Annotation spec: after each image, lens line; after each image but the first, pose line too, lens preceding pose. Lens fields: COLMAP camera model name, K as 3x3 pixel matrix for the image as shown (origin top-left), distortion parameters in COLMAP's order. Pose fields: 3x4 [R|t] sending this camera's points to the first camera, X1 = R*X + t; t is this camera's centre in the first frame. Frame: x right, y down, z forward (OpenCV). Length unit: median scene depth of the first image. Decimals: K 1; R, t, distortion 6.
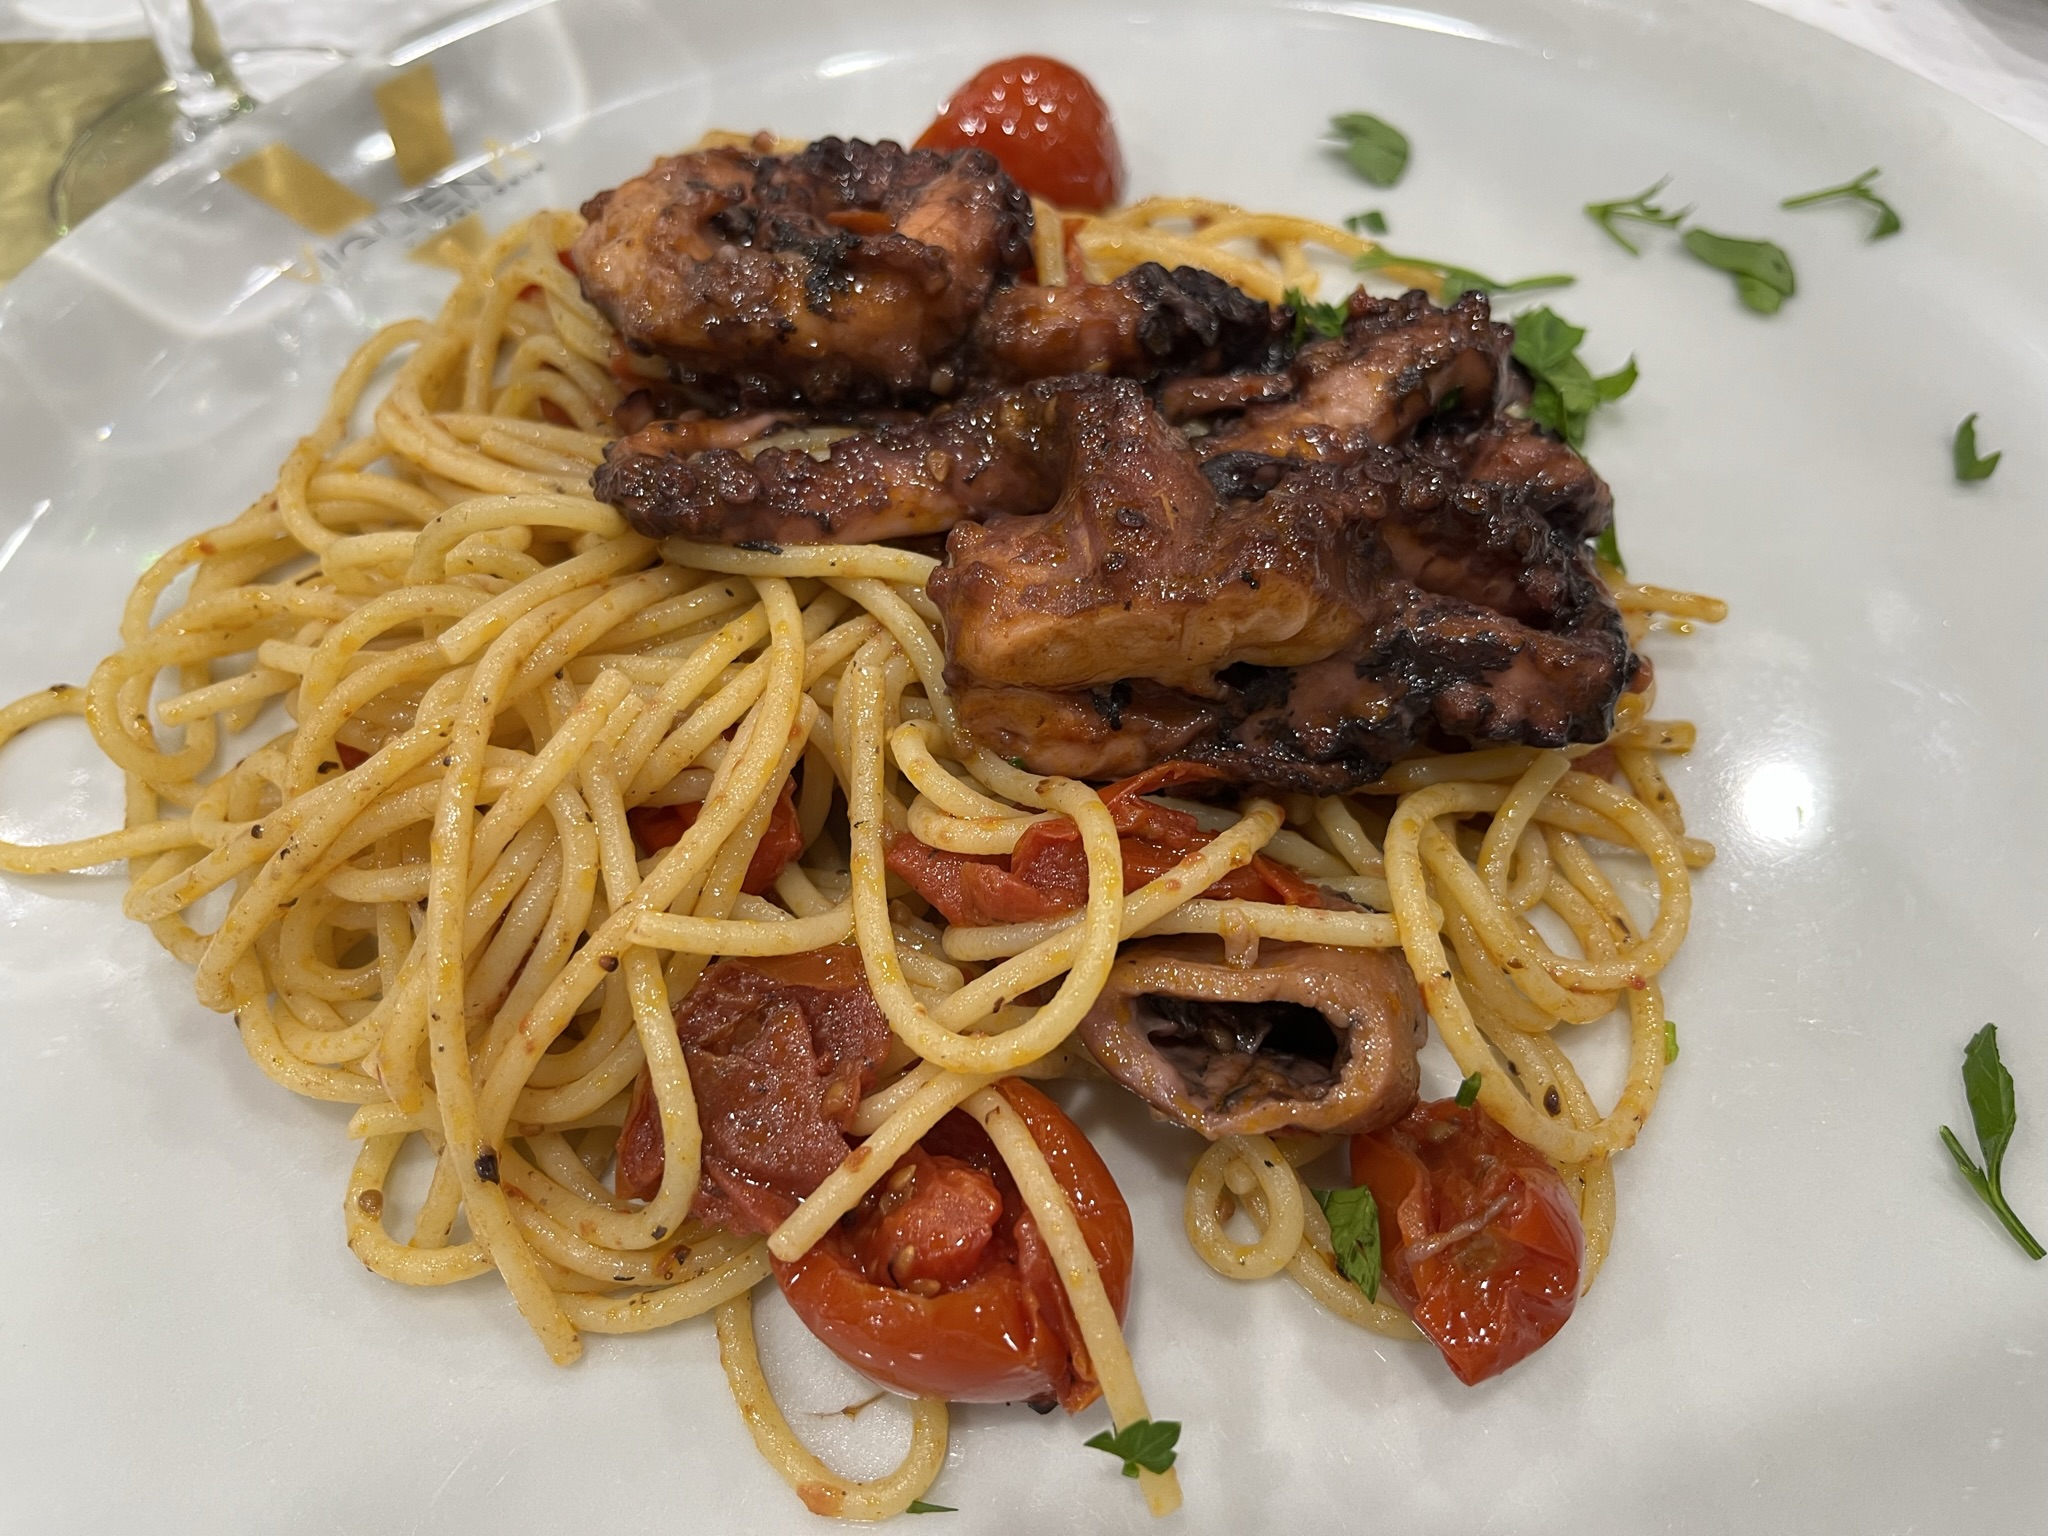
lens RADIAL K [[1706.0, 0, 1024.0], [0, 1706.0, 768.0], [0, 0, 1]] dist [0.000486, -0.012607]
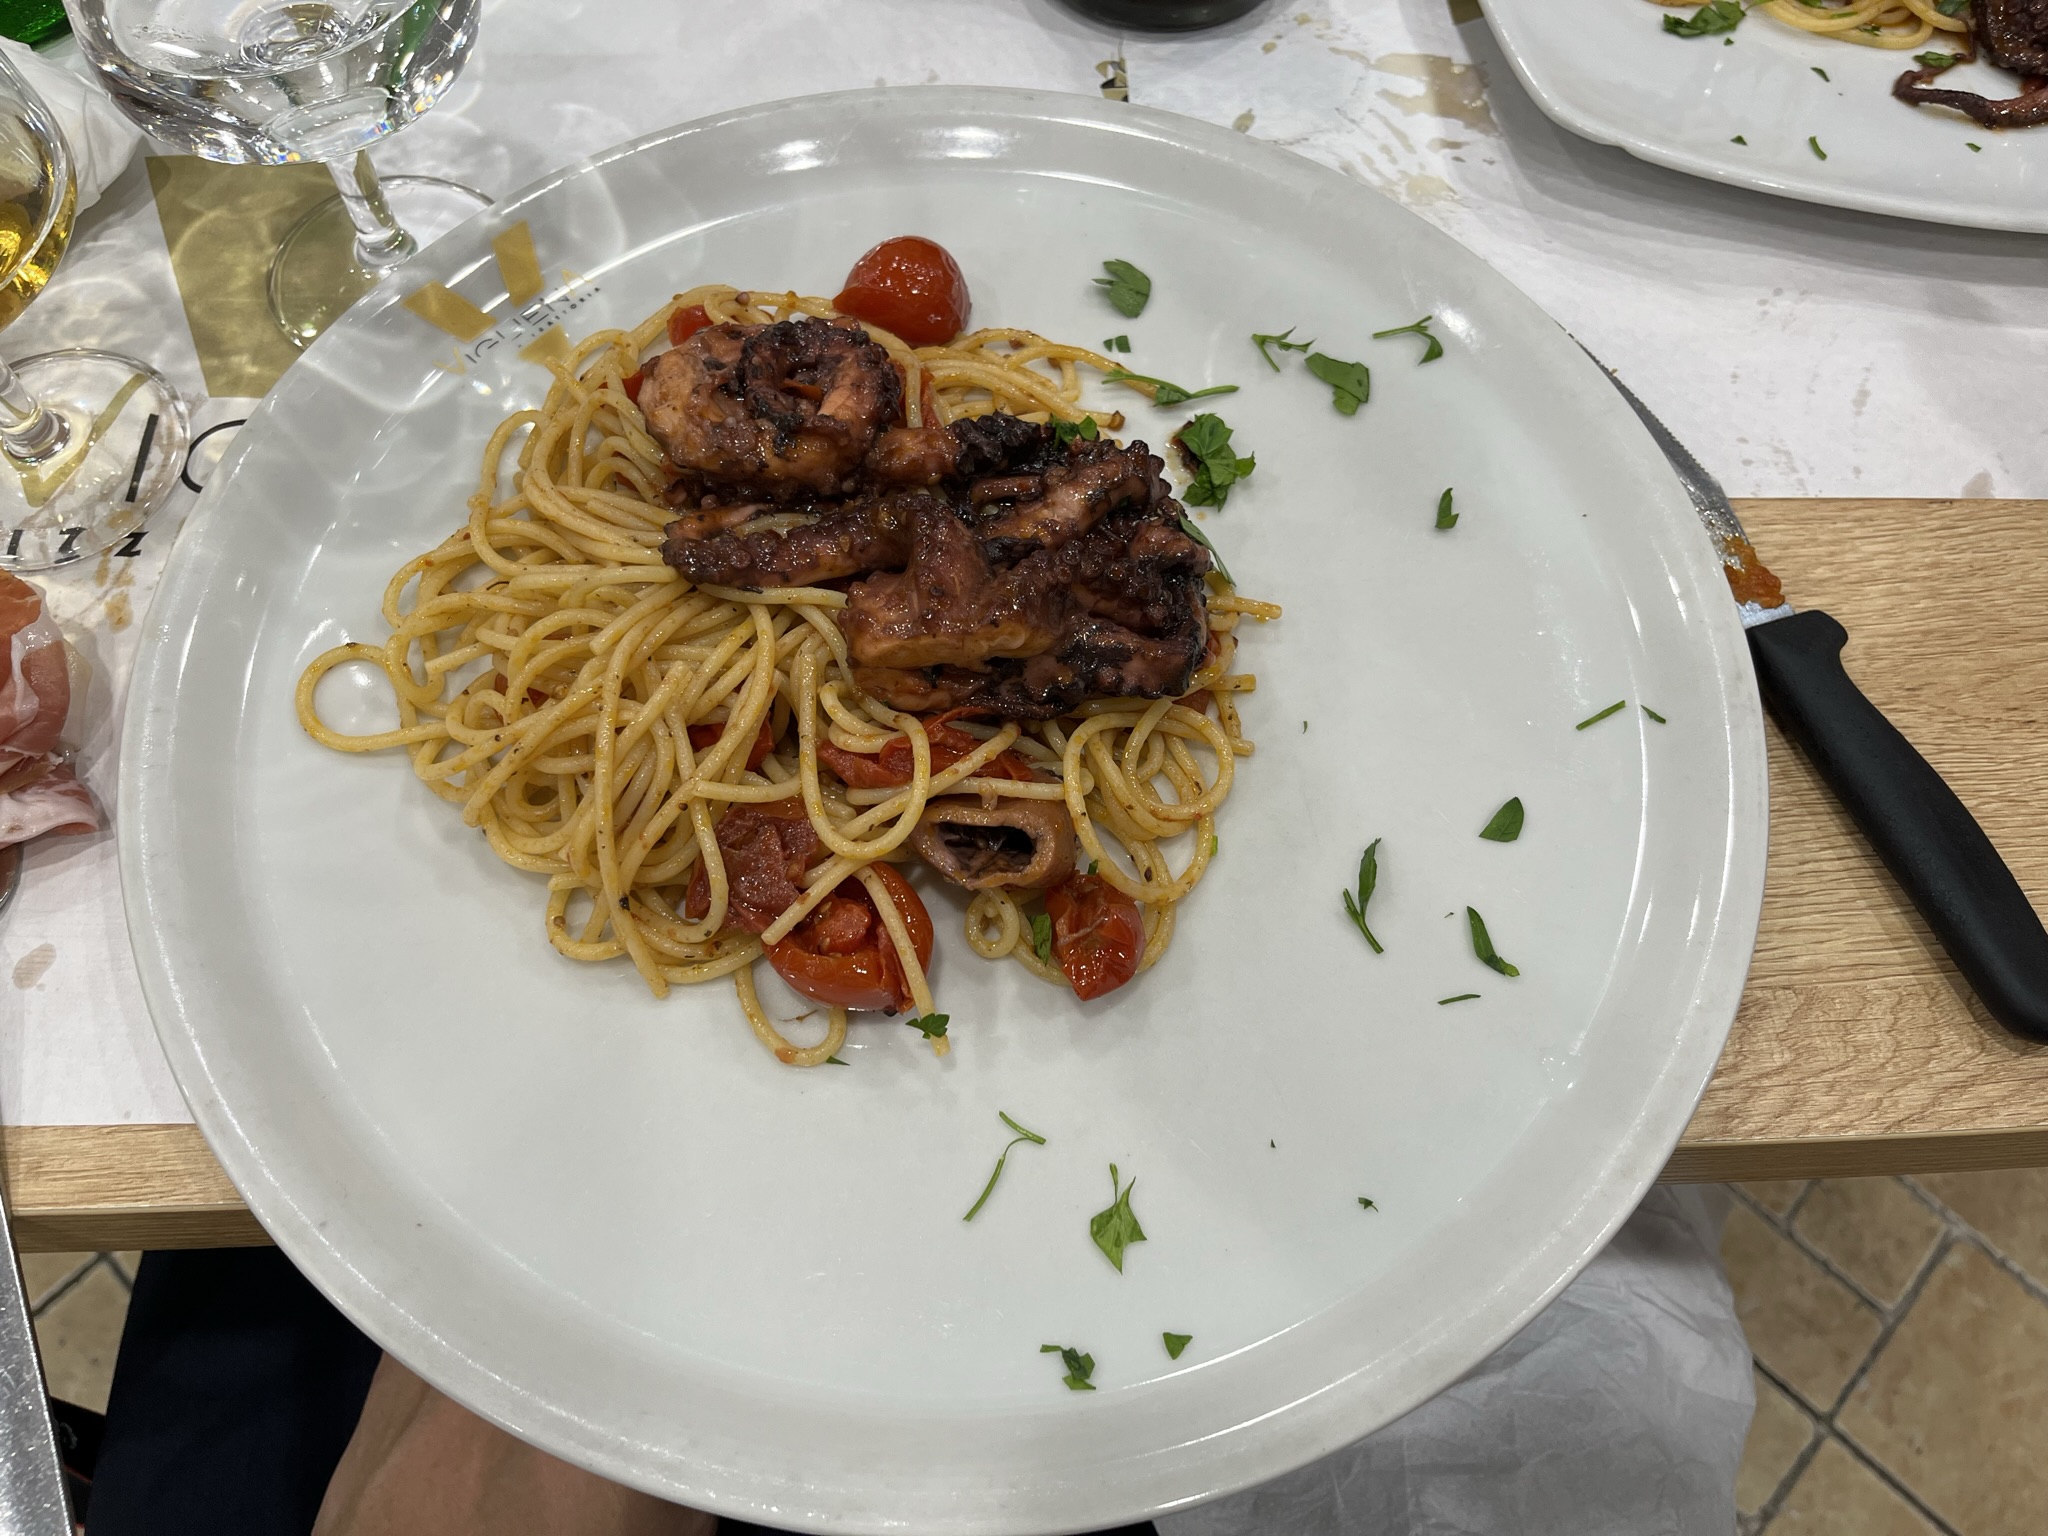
lens RADIAL K [[1552.0, 0, 1024.0], [0, 1552.0, 768.0], [0, 0, 1]] dist [0.073939, -0.089448]
pose [[0.999092, 0.007634, 0.041920, 0.083508], [-0.012462, 0.993155, 0.116139, -0.142092], [-0.040747, -0.116556, 0.992348, -0.807371]]
